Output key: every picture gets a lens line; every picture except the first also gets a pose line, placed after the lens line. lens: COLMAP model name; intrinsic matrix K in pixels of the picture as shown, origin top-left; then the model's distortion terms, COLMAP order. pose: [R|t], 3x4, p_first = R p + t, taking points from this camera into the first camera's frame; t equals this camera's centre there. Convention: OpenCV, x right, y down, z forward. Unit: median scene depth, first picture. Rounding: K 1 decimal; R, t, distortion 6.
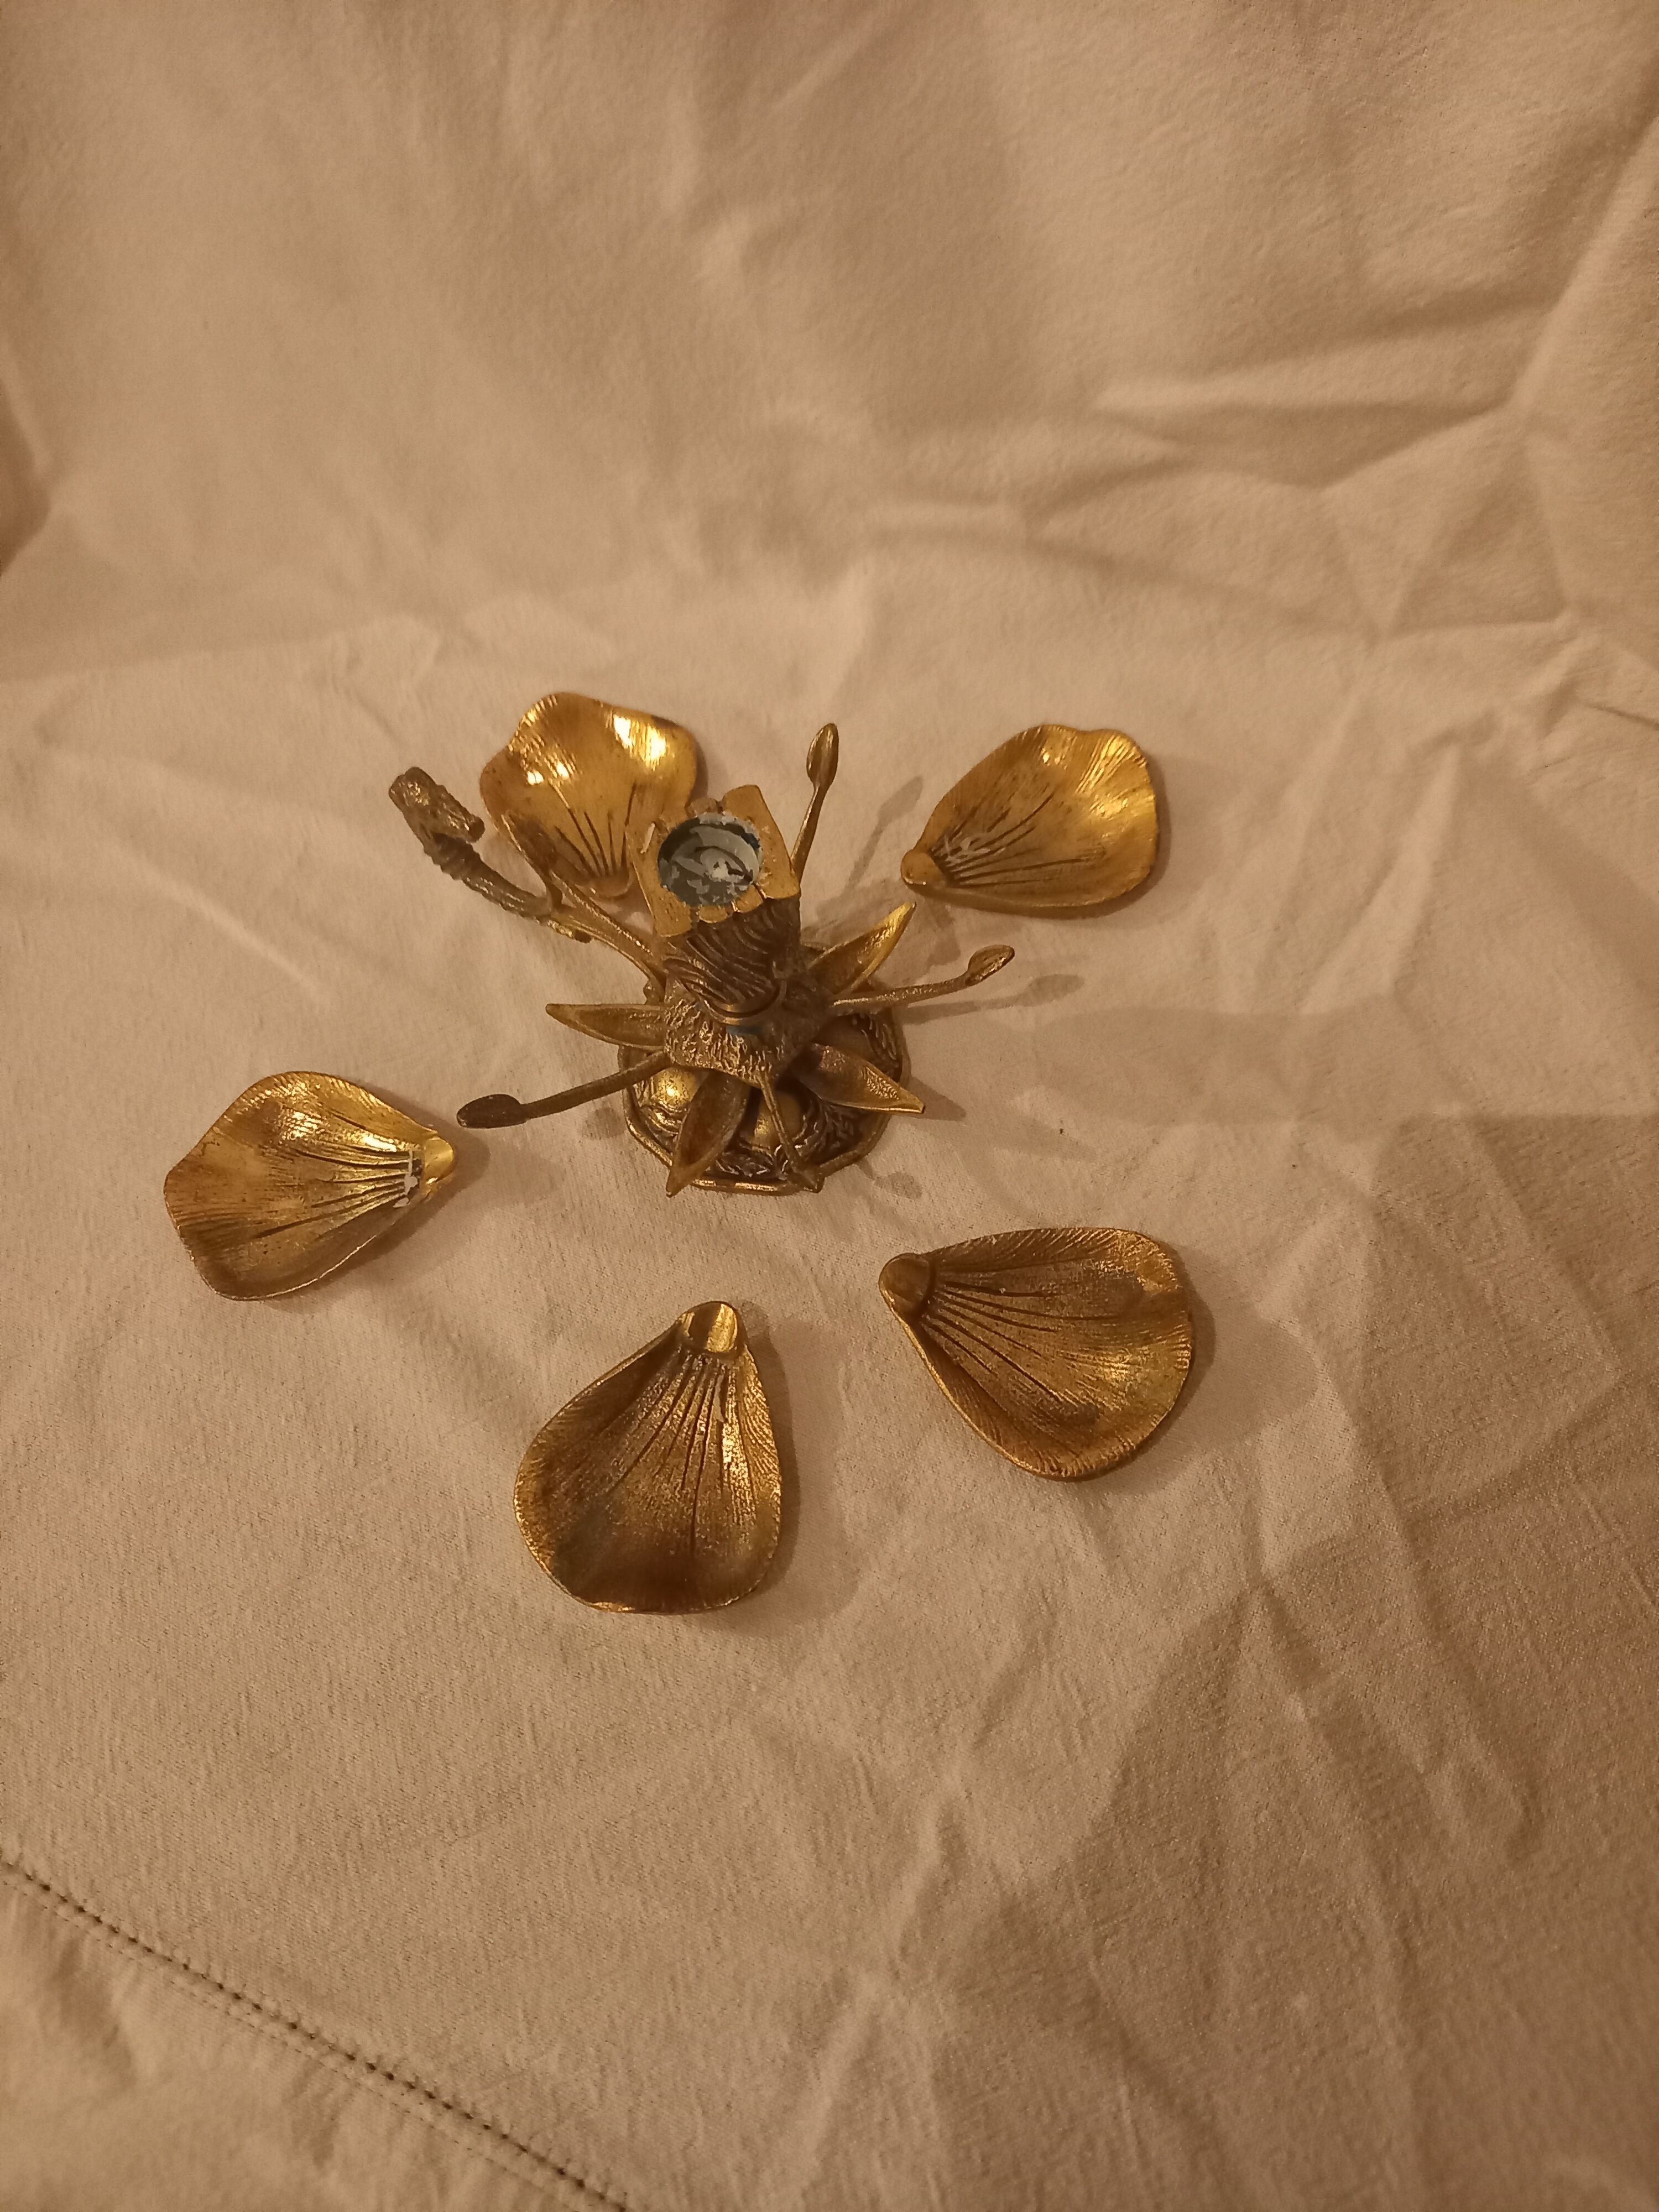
lens RADIAL K [[1646.8, 0, 836.1], [0, 1646.8, 1104.2], [0, 0, 1]] dist [0.023174, -0.034291]
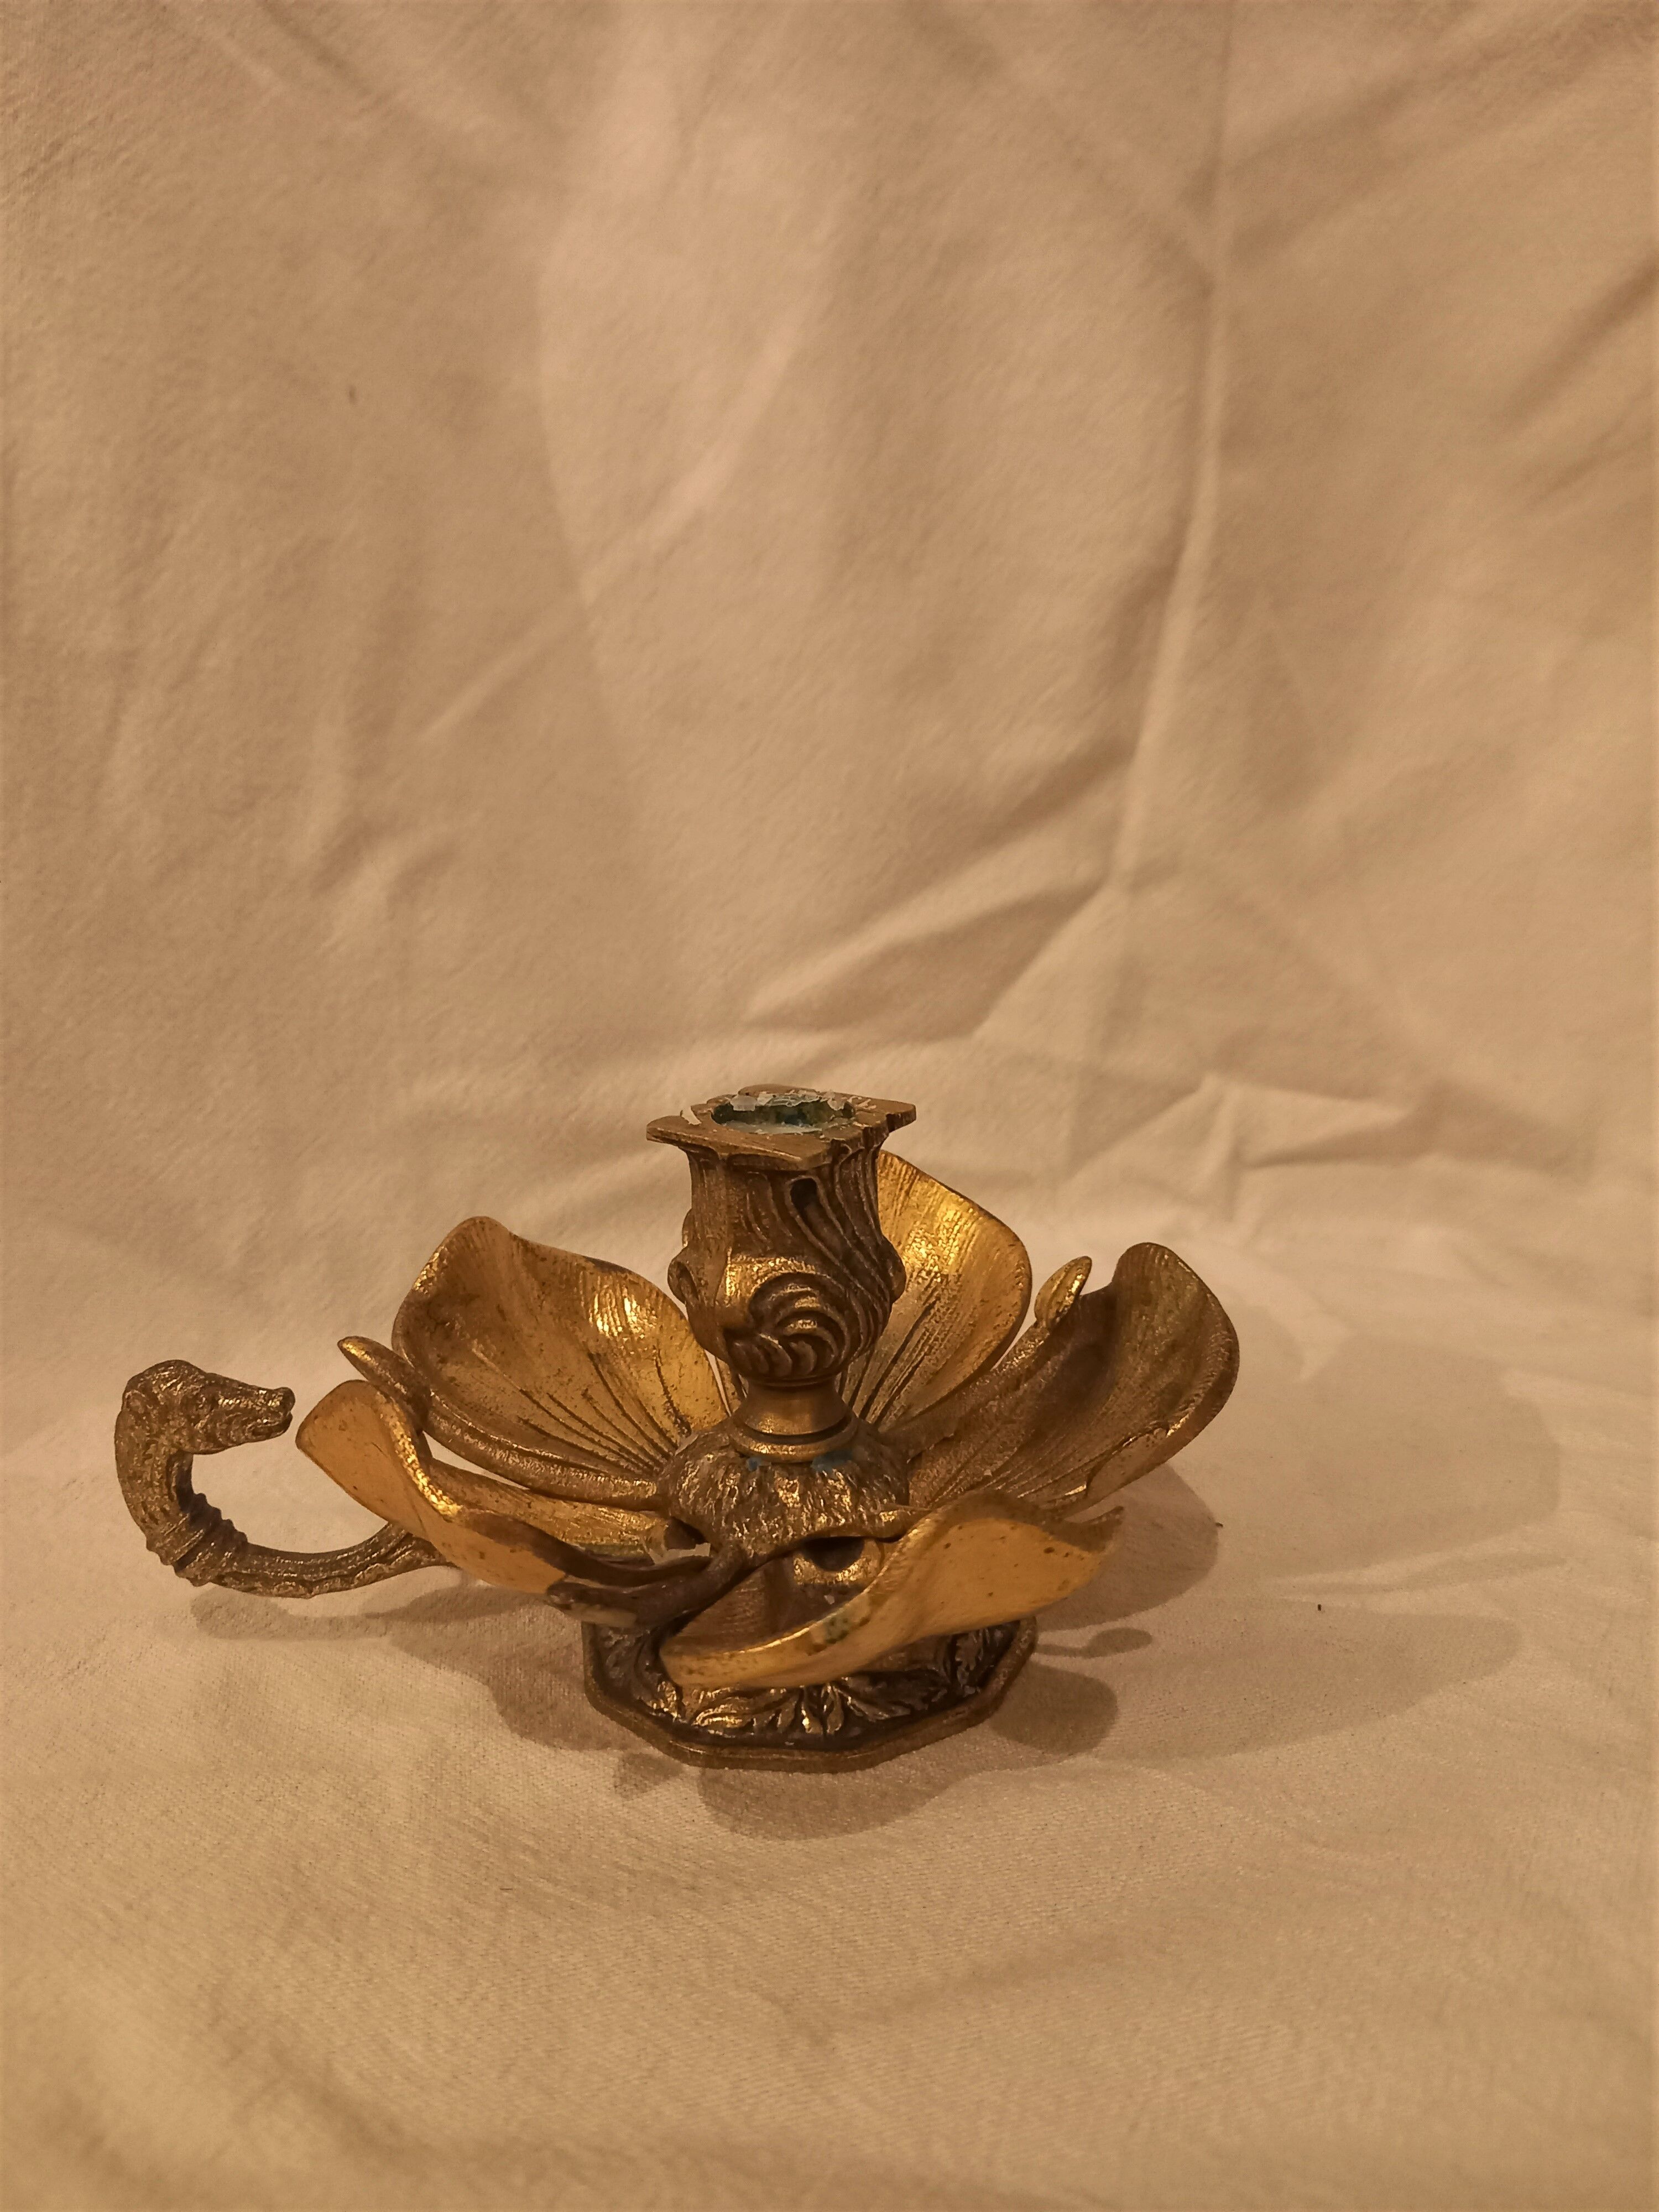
lens RADIAL K [[1646.8, 0, 836.1], [0, 1646.8, 1104.2], [0, 0, 1]] dist [0.023174, -0.034291]
pose [[0.808156, -0.102191, 0.580035, -0.435465], [0.507969, 0.619364, -0.598628, 0.269592], [-0.298078, 0.778425, 0.552453, 0.530059]]
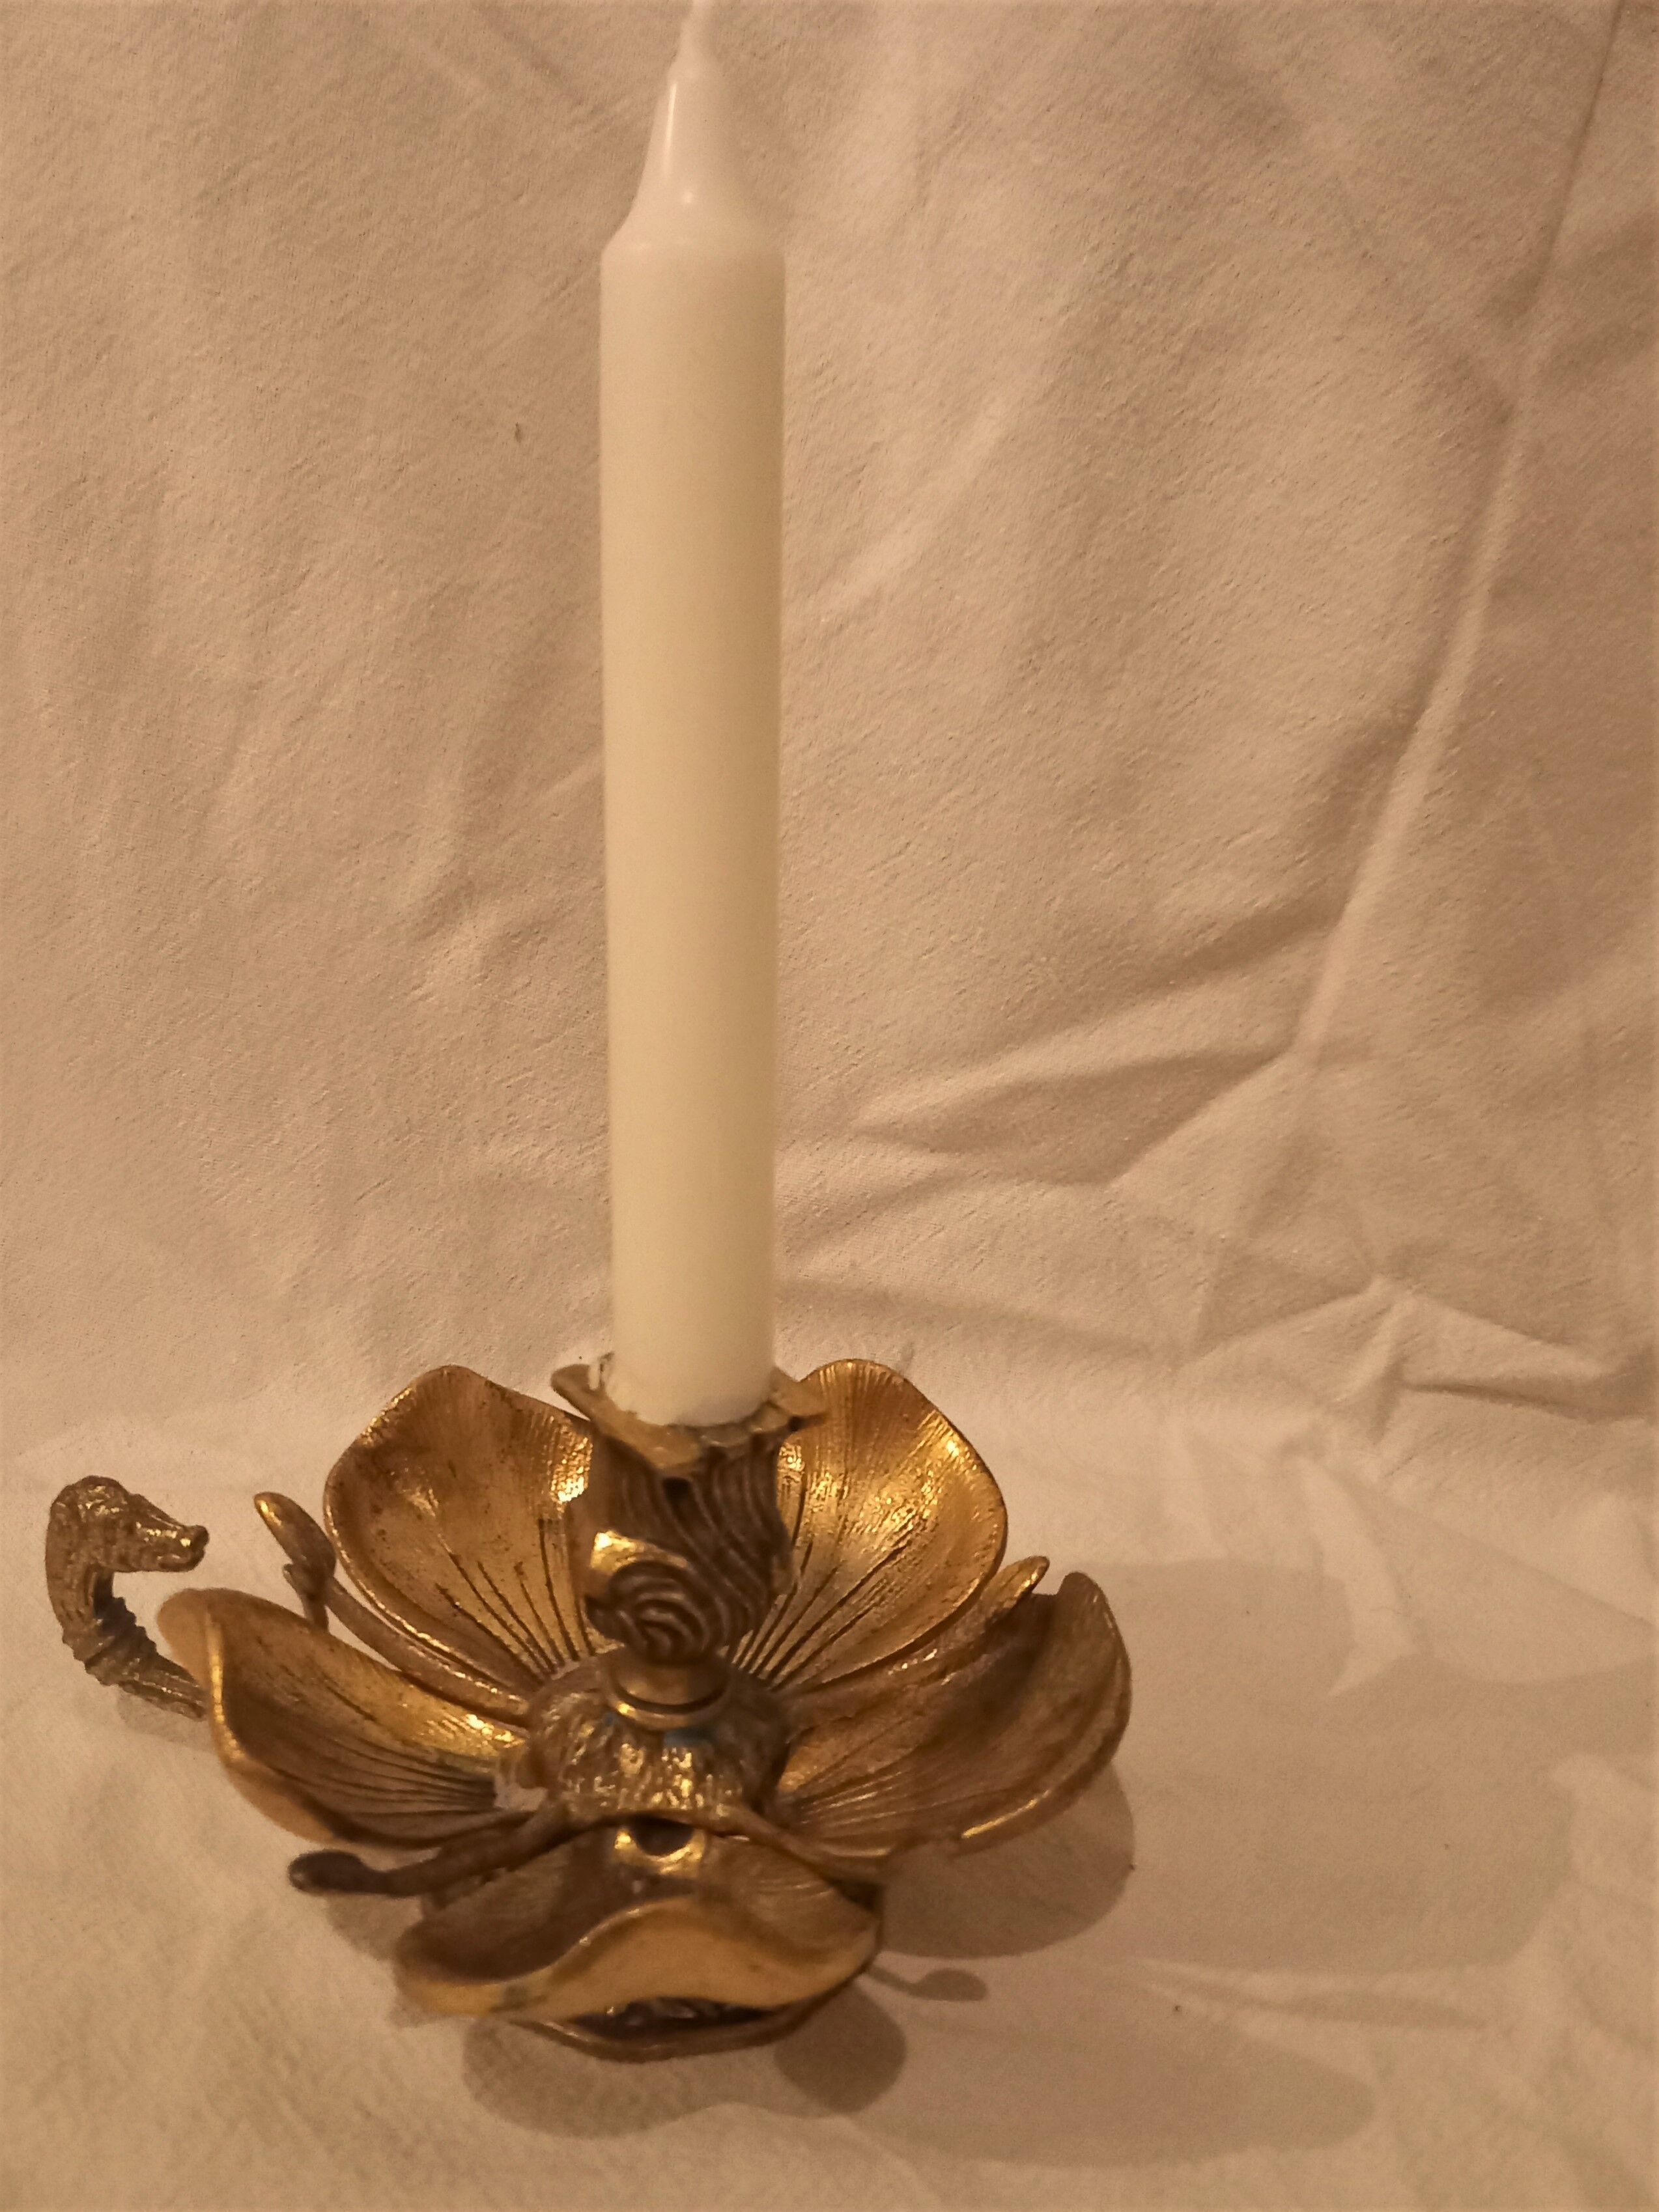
lens RADIAL K [[1915.7, 0, 838.9], [0, 1915.7, 1110.2], [0, 0, 1]] dist [0.029876, -0.011110]
pose [[0.915204, 0.019937, 0.402496, -0.317972], [0.256199, 0.742169, -0.619312, 0.259950], [-0.311067, 0.669916, 0.674129, 0.313228]]
